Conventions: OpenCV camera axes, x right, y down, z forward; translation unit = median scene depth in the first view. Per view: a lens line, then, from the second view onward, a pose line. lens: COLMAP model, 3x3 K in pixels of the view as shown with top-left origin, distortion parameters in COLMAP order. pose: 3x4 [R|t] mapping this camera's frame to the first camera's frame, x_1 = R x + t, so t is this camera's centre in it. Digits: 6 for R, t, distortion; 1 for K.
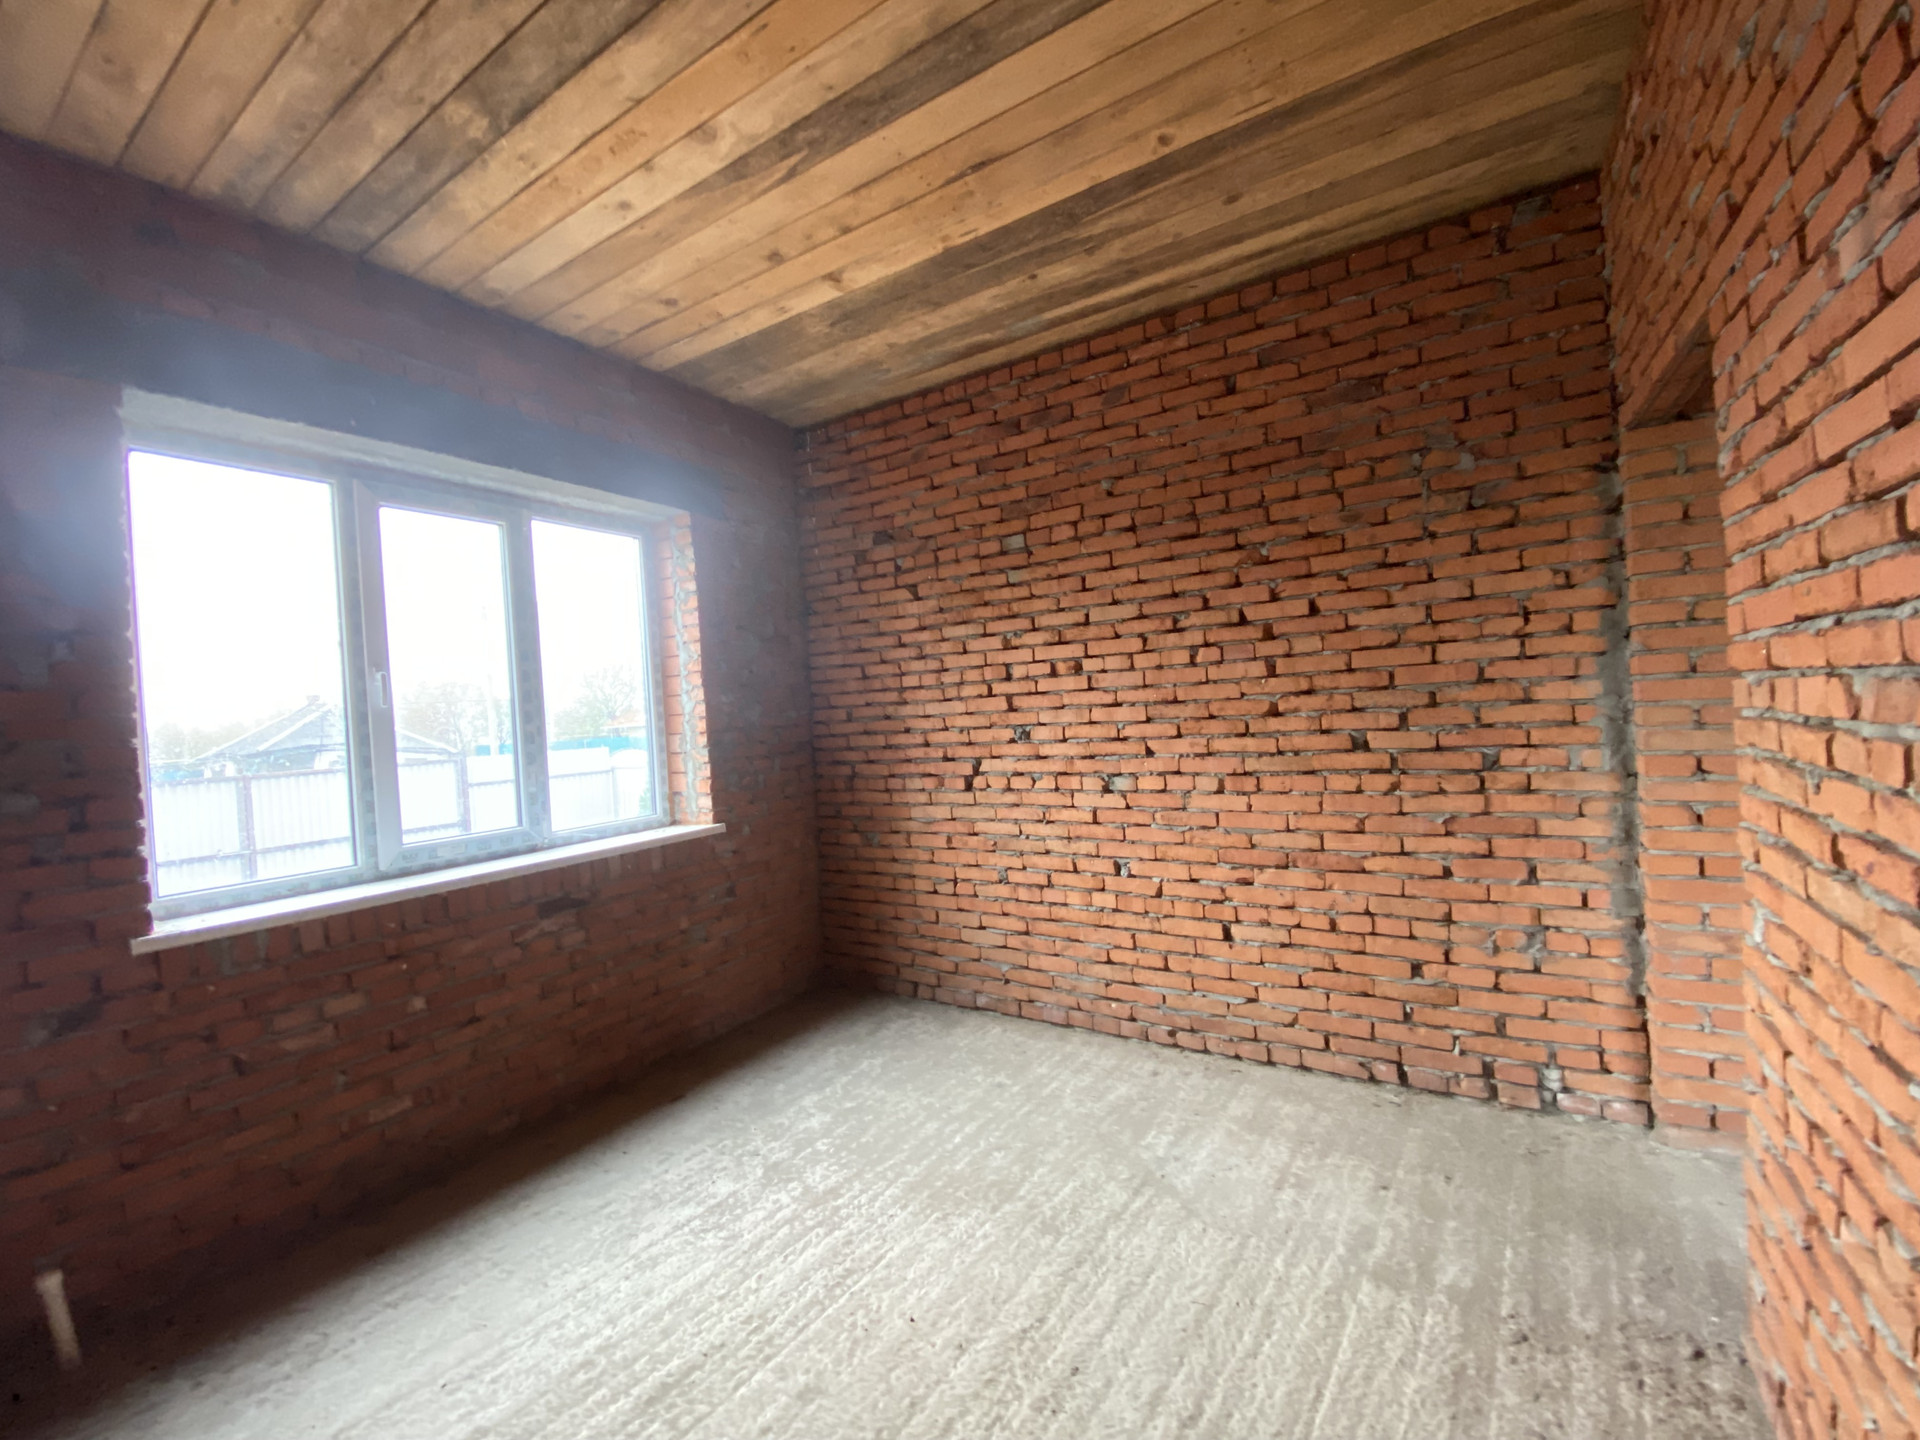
lens RADIAL K [[774.1, 0, 957.8], [0, 774.1, 717.5], [0, 0, 1]] dist [0.024857, -0.021867]
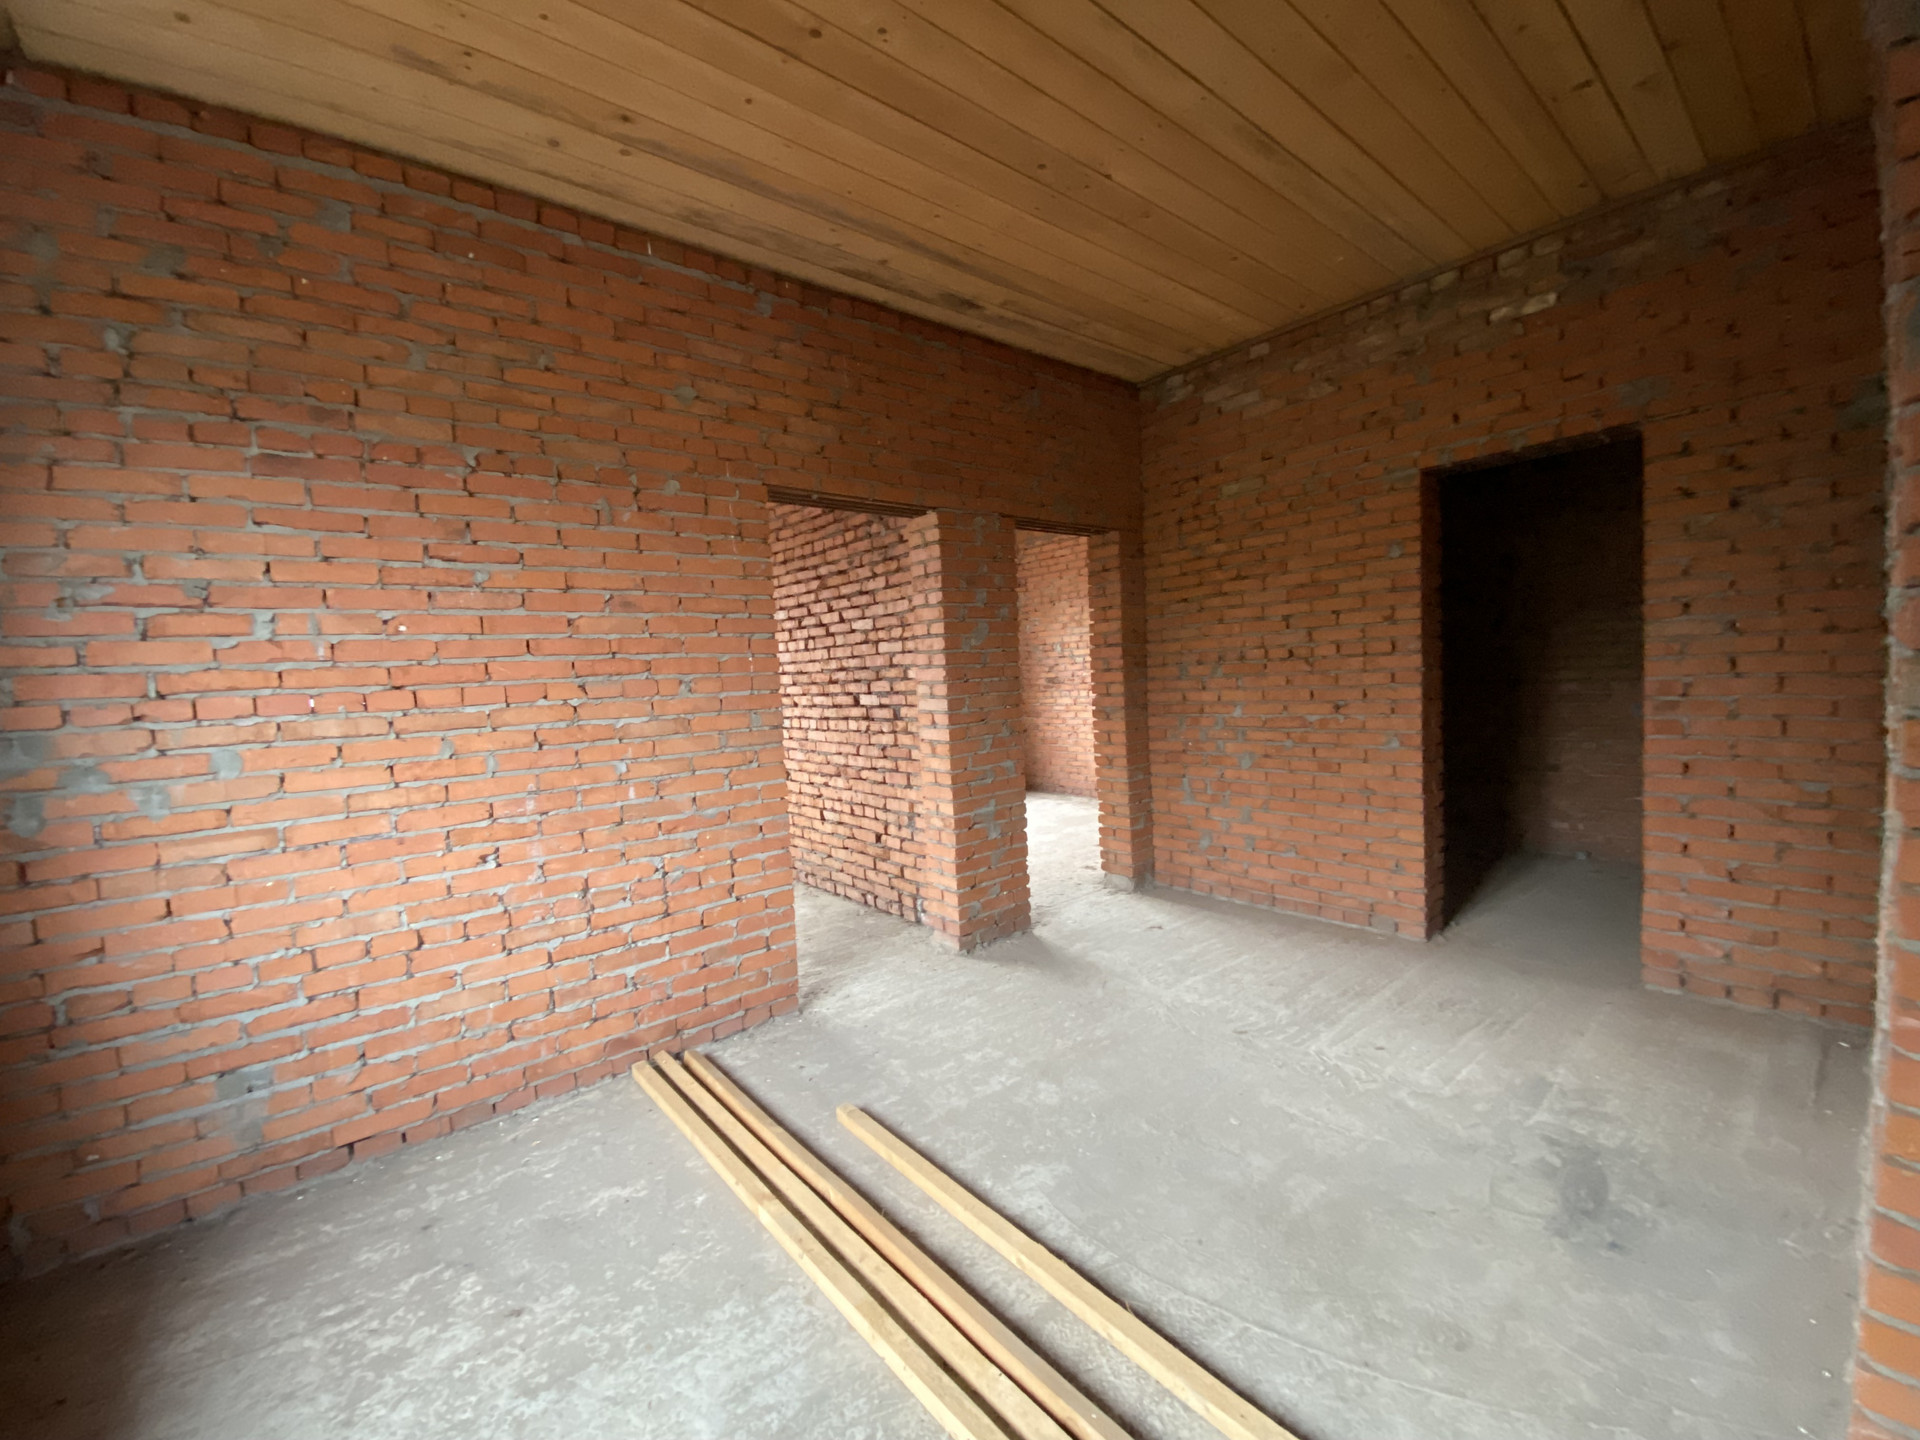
lens RADIAL K [[772.0, 0, 966.3], [0, 772.0, 723.2], [0, 0, 1]] dist [0.004839, -0.007001]
pose [[0.955533, 0.031405, -0.293206, 1.208543], [-0.008565, 0.996849, 0.078859, -0.050488], [0.294759, -0.072841, 0.952791, -0.474007]]
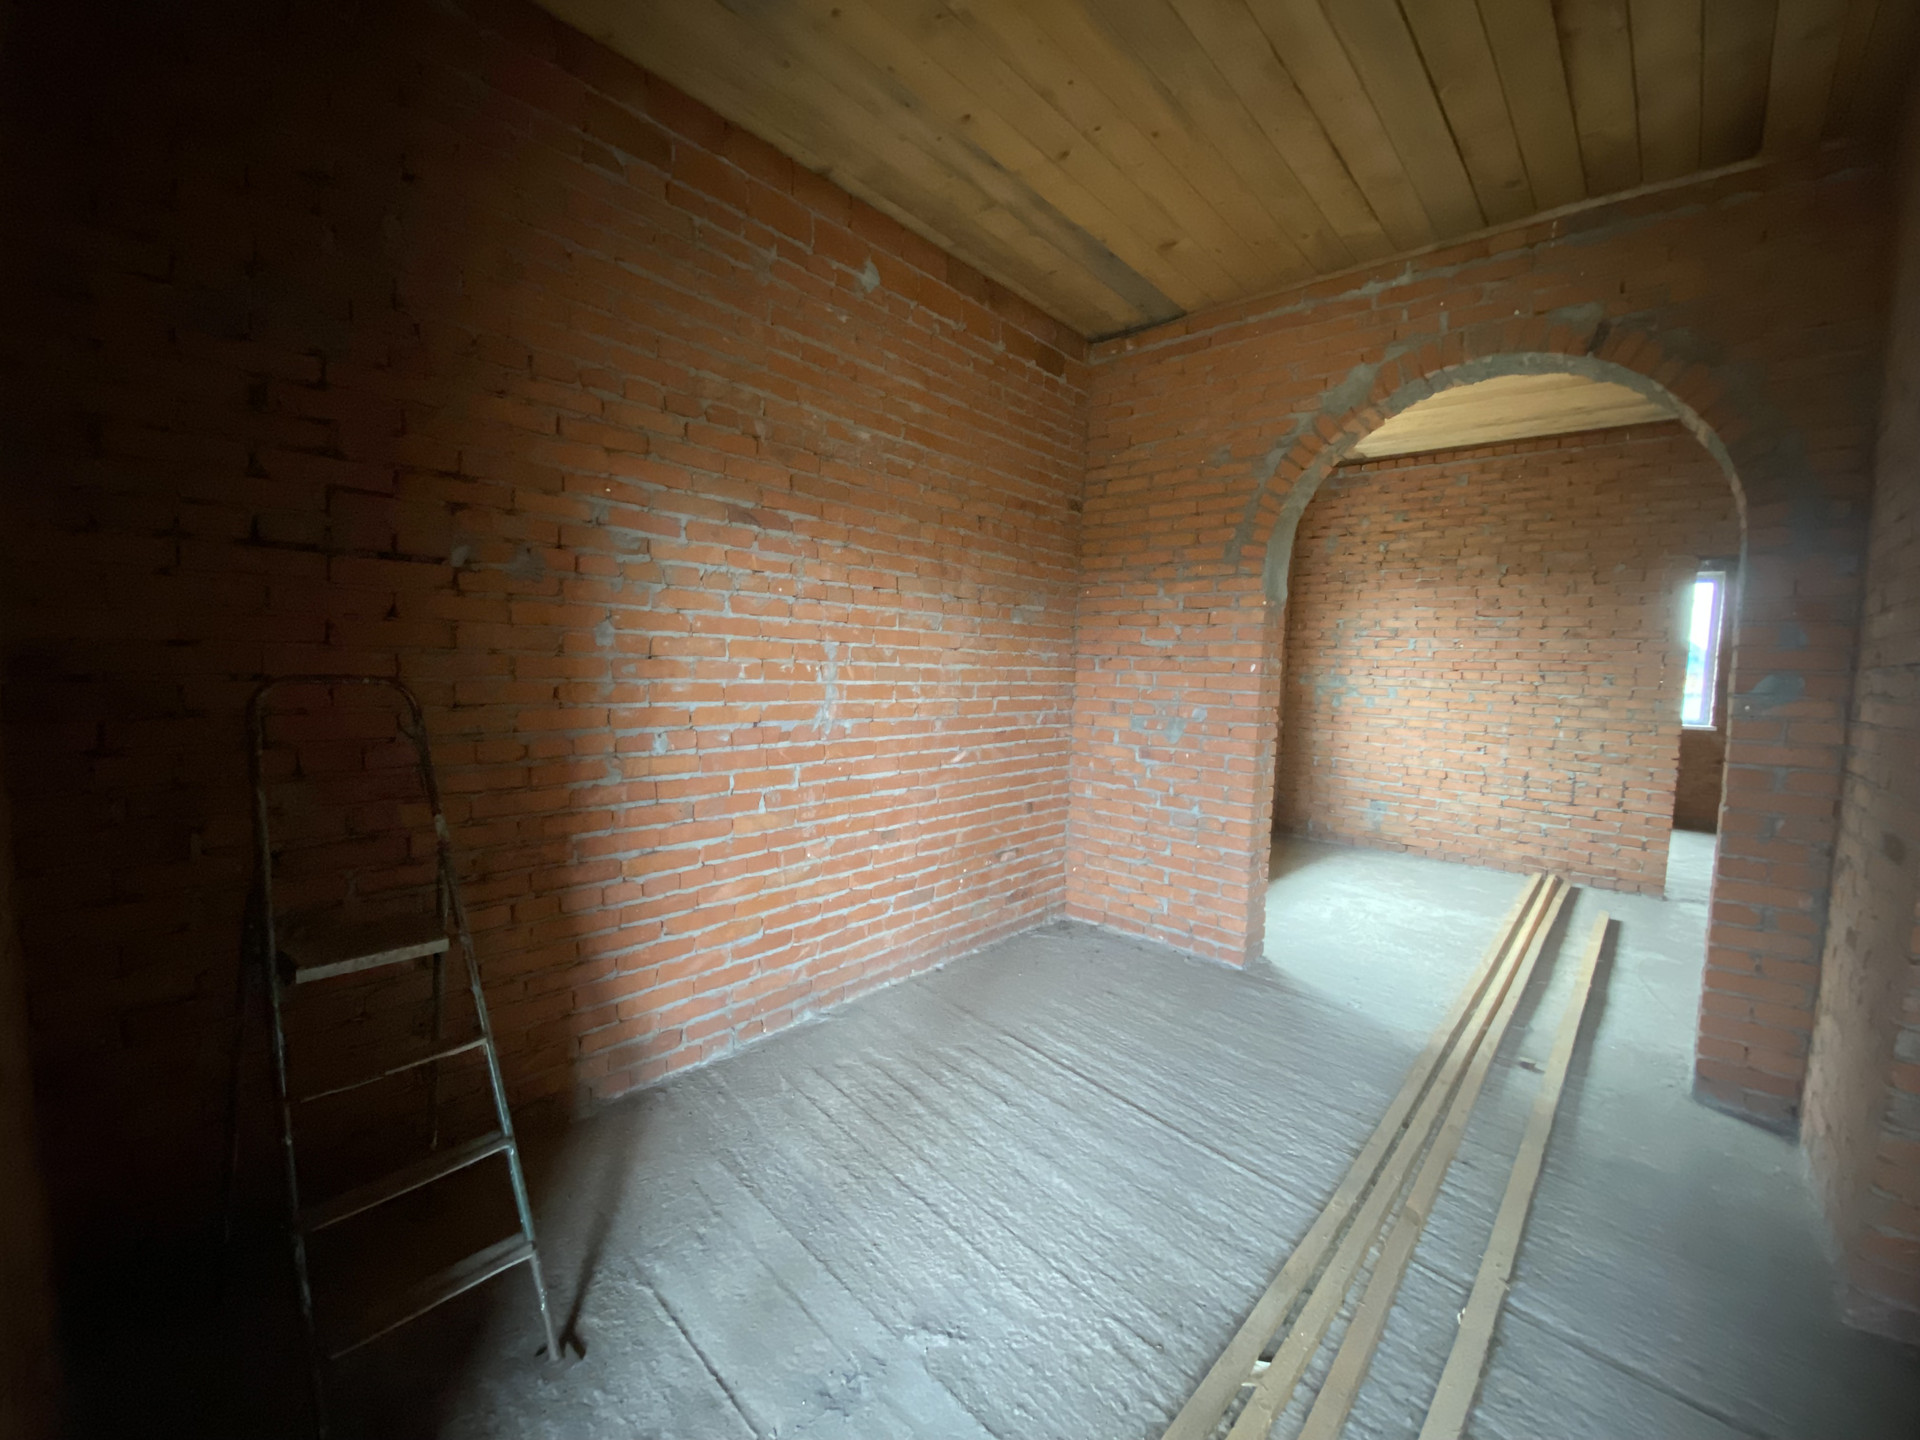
lens RADIAL K [[774.1, 0, 961.2], [0, 774.1, 717.1], [0, 0, 1]] dist [0.024857, -0.021867]
pose [[-0.156253, 0.127216, -0.979490, 2.561733], [-0.029204, 0.990642, 0.133323, -0.128902], [0.987285, 0.049437, -0.151075, -0.809523]]
